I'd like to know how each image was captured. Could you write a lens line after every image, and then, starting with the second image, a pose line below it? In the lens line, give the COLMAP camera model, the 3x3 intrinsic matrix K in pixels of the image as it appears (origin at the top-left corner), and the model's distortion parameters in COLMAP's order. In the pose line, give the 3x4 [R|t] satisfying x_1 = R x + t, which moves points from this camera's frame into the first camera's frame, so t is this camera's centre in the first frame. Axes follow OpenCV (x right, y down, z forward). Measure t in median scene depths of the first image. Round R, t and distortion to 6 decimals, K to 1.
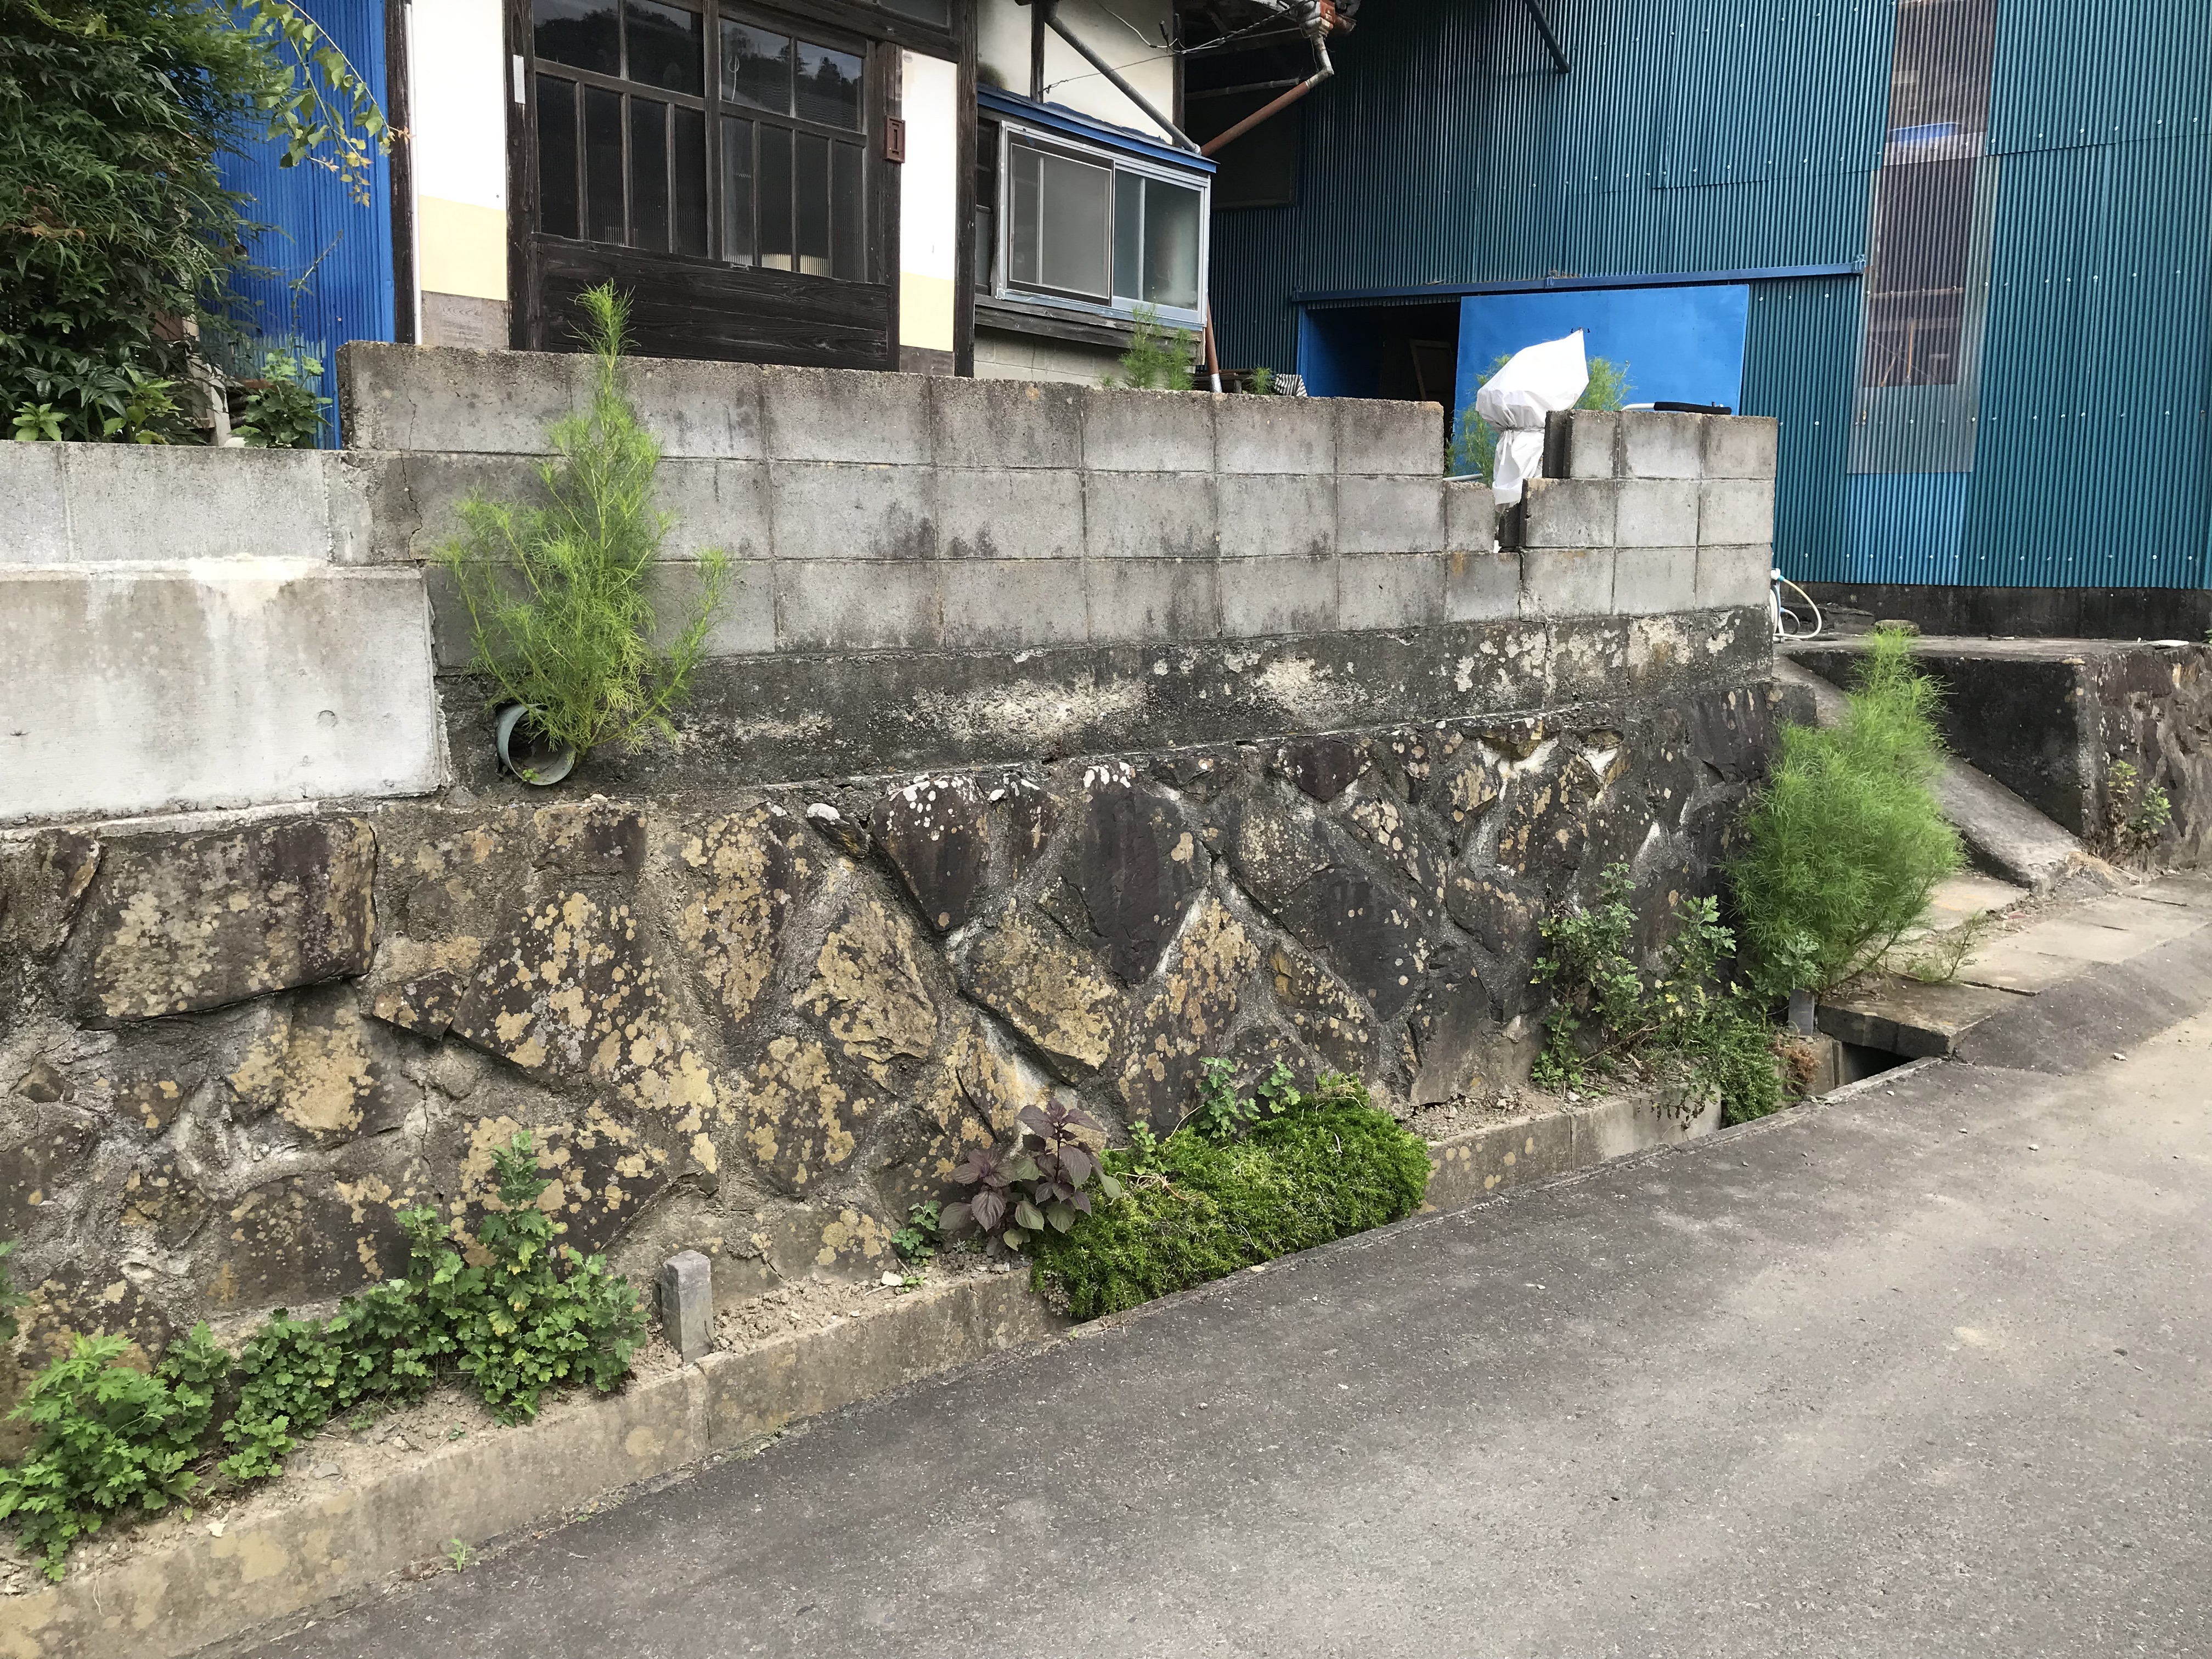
lens RADIAL K [[1818.4, 0, 1097.6], [0, 1818.4, 809.8], [0, 0, 1]] dist [0.036148, -0.041140]
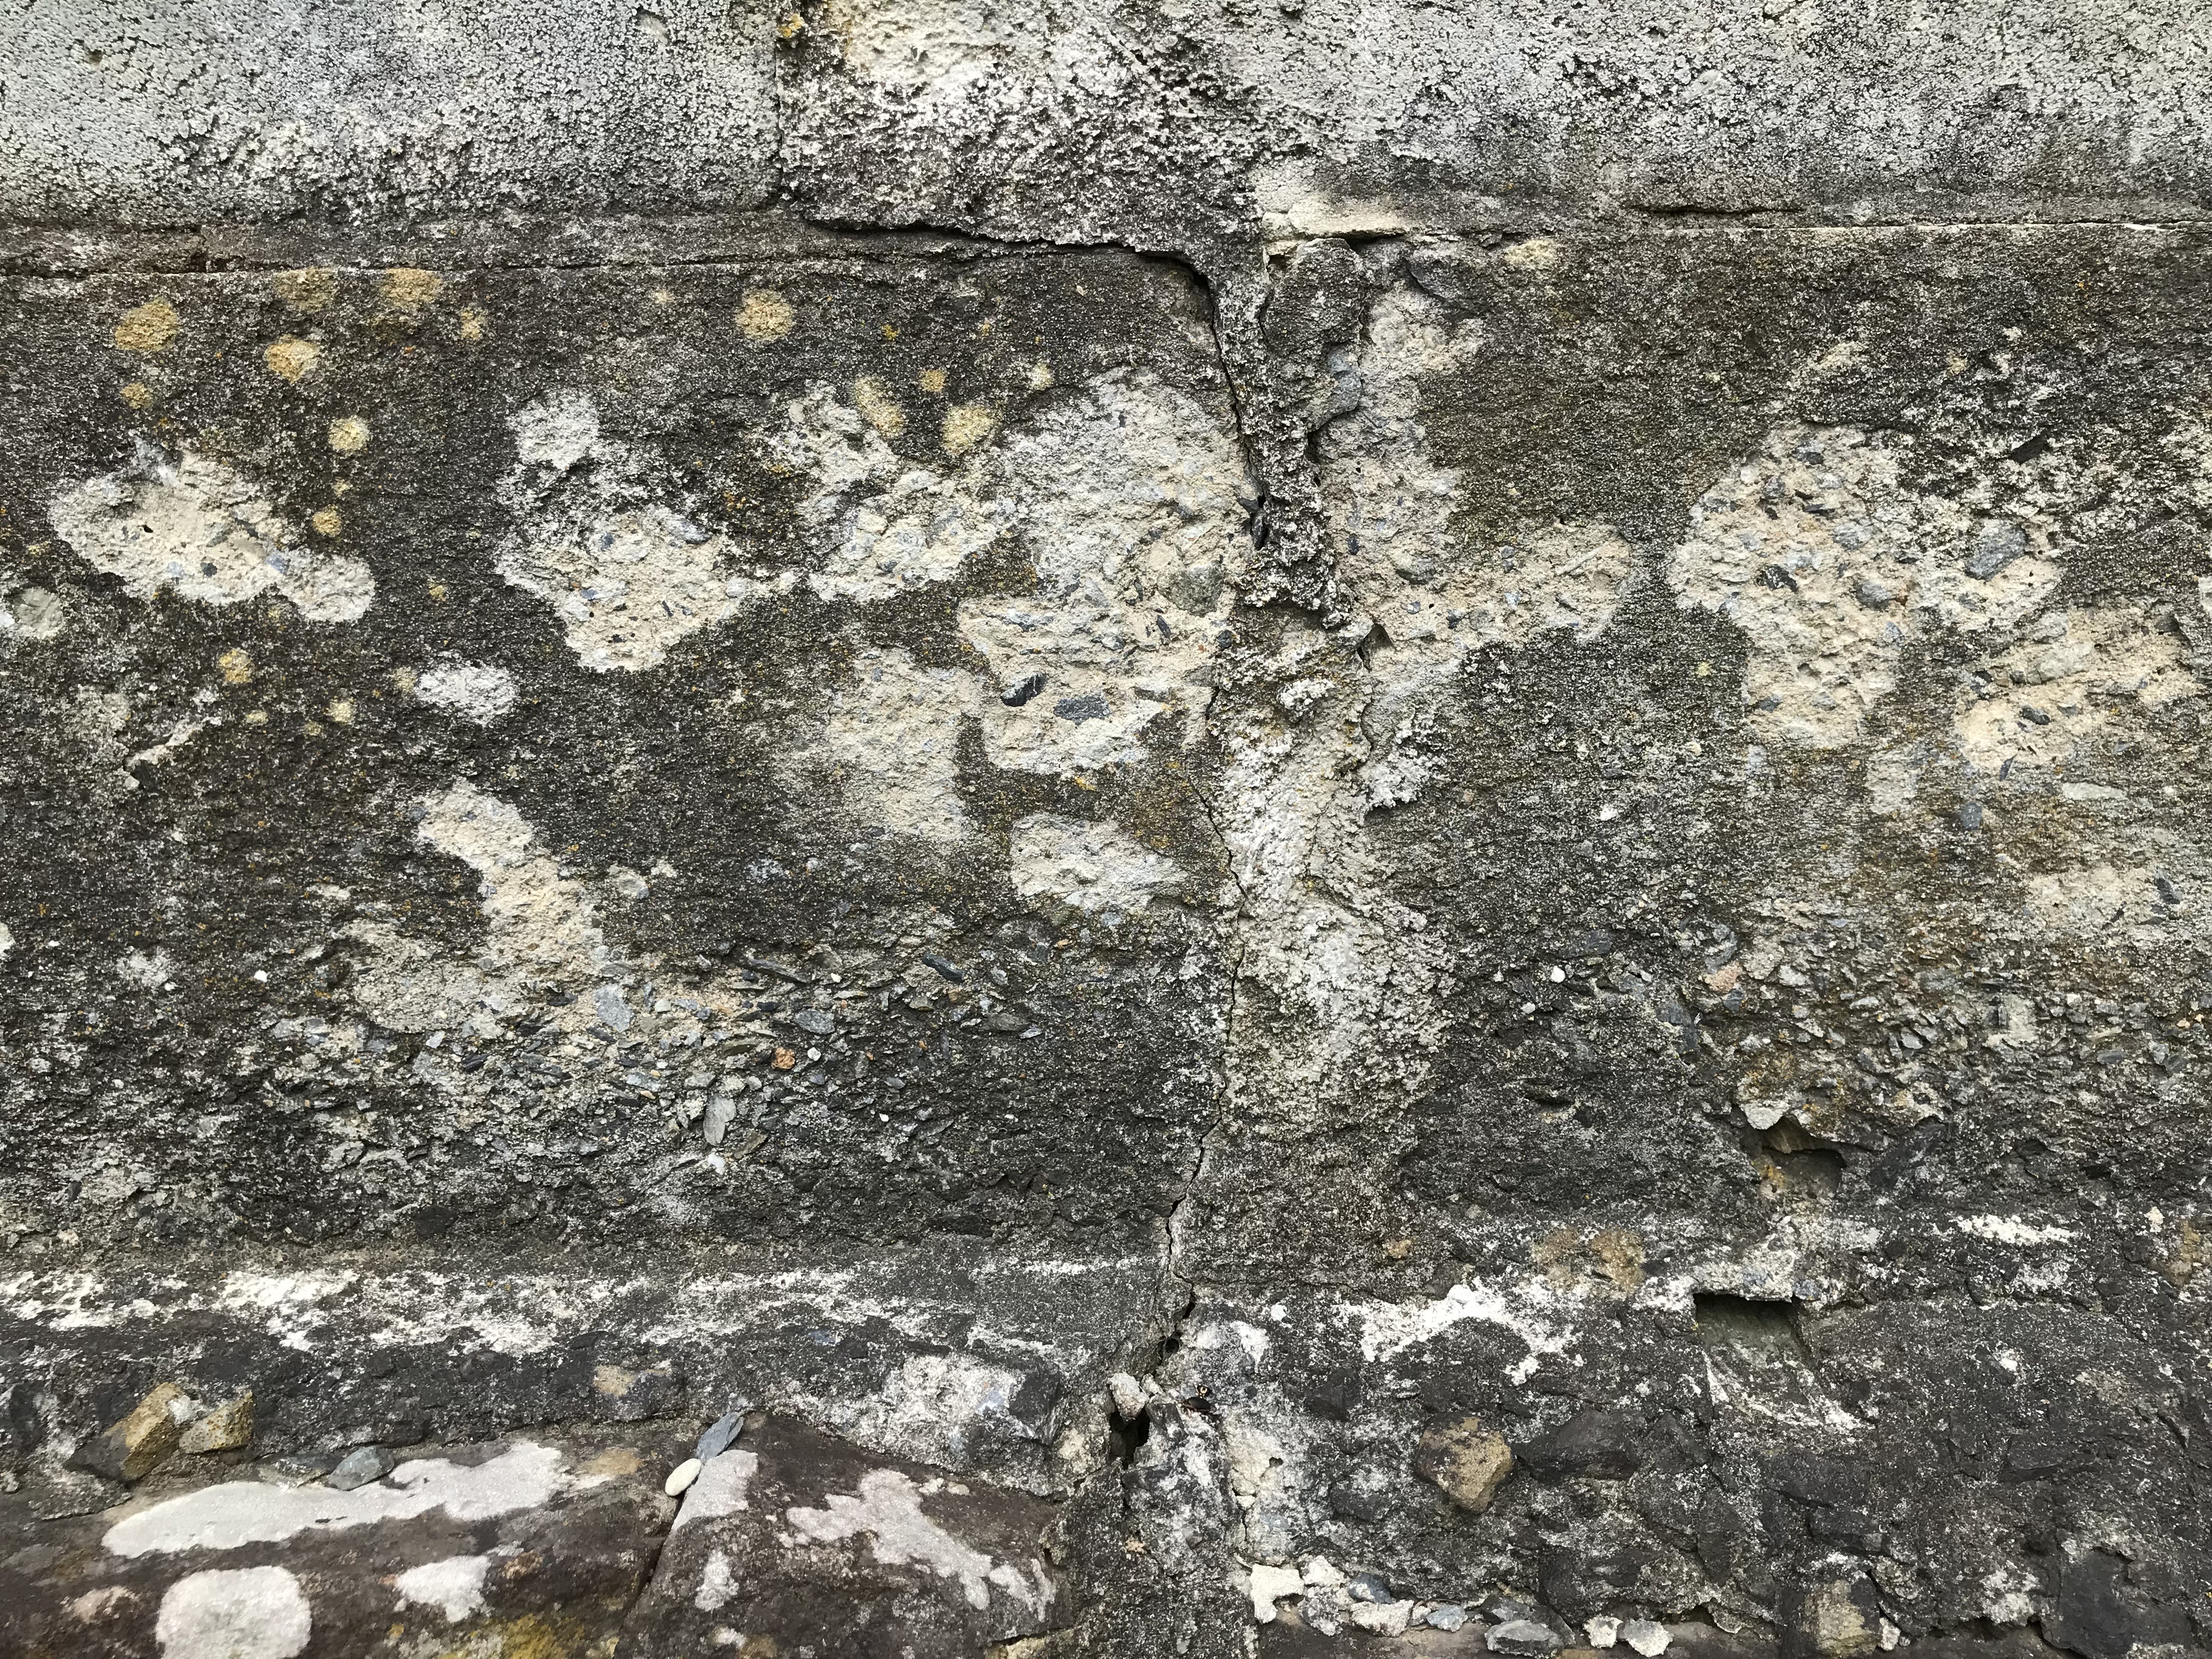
lens RADIAL K [[1818.4, 0, 1114.2], [0, 1818.4, 849.4], [0, 0, 1]] dist [0.036148, -0.041140]
pose [[0.795505, 0.161241, -0.584101, 0.390743], [-0.086990, 0.984350, 0.153255, -0.118924], [0.599671, -0.071104, 0.797082, 1.245155]]
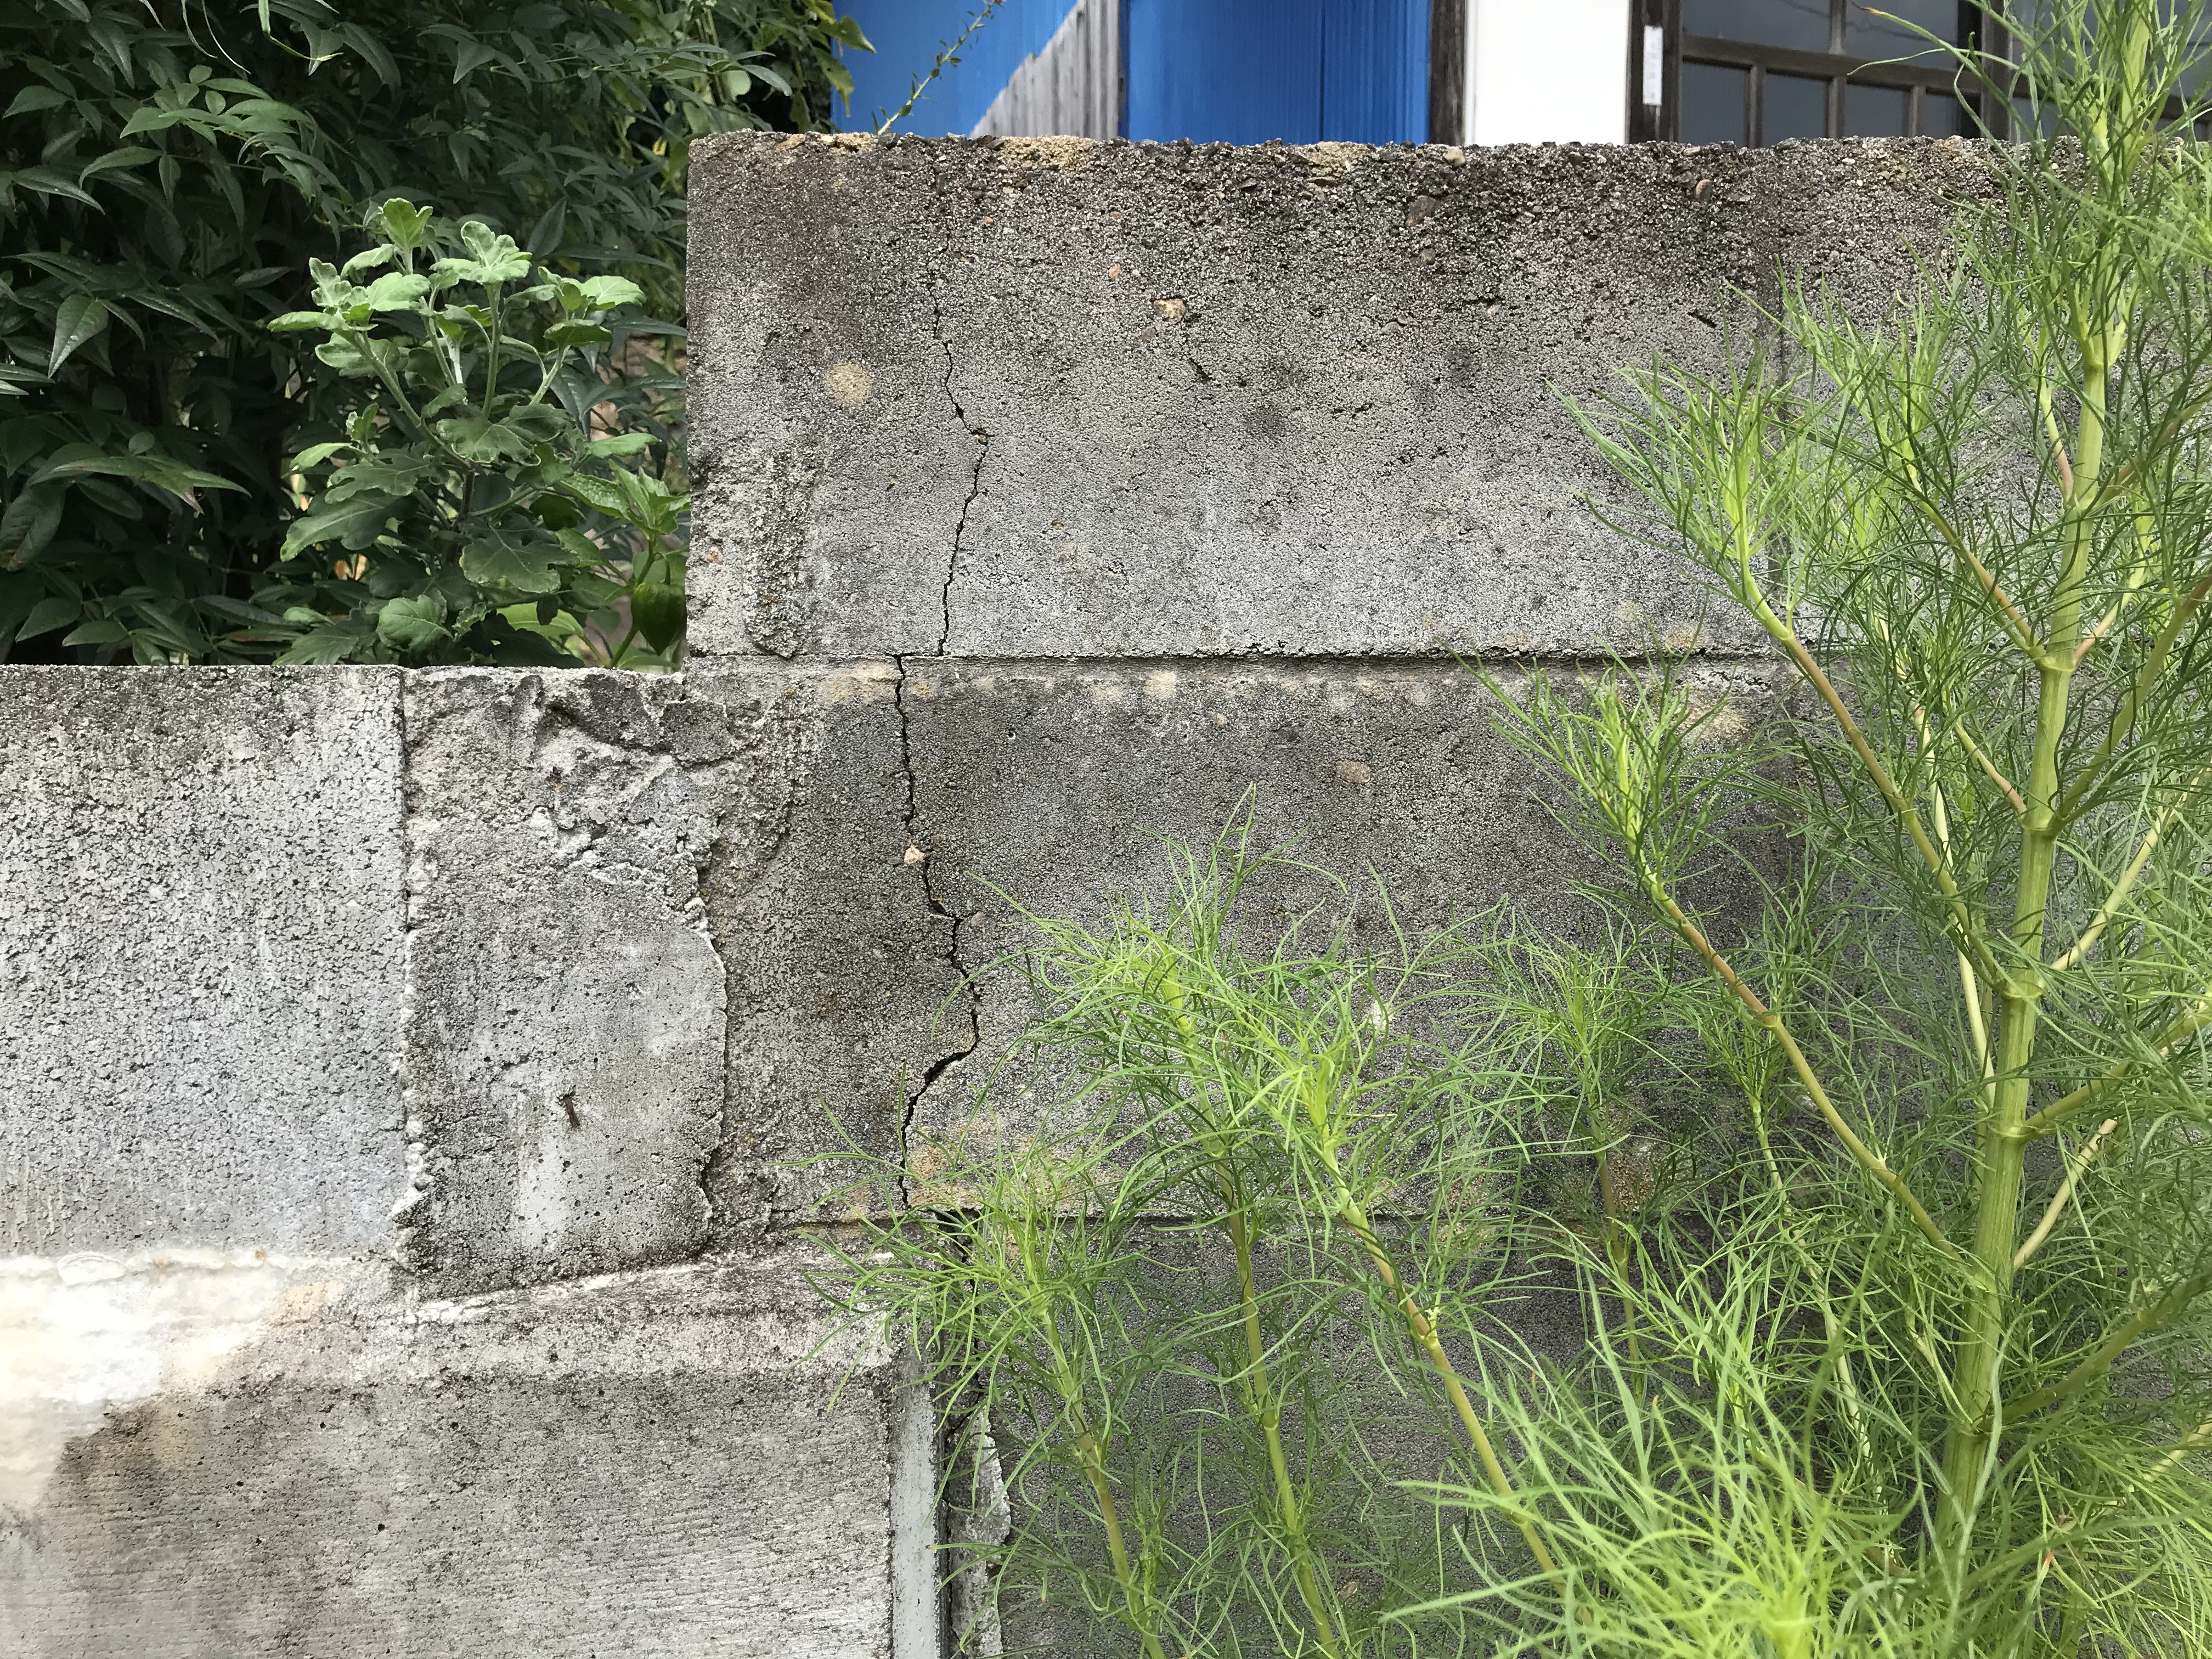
lens RADIAL K [[1818.4, 0, 1092.0], [0, 1818.4, 832.3], [0, 0, 1]] dist [0.036148, -0.041140]
pose [[0.826882, 0.006124, -0.562343, -0.215993], [-0.076436, 0.991885, -0.101591, -0.136367], [0.557157, 0.126987, 0.820640, 0.727442]]
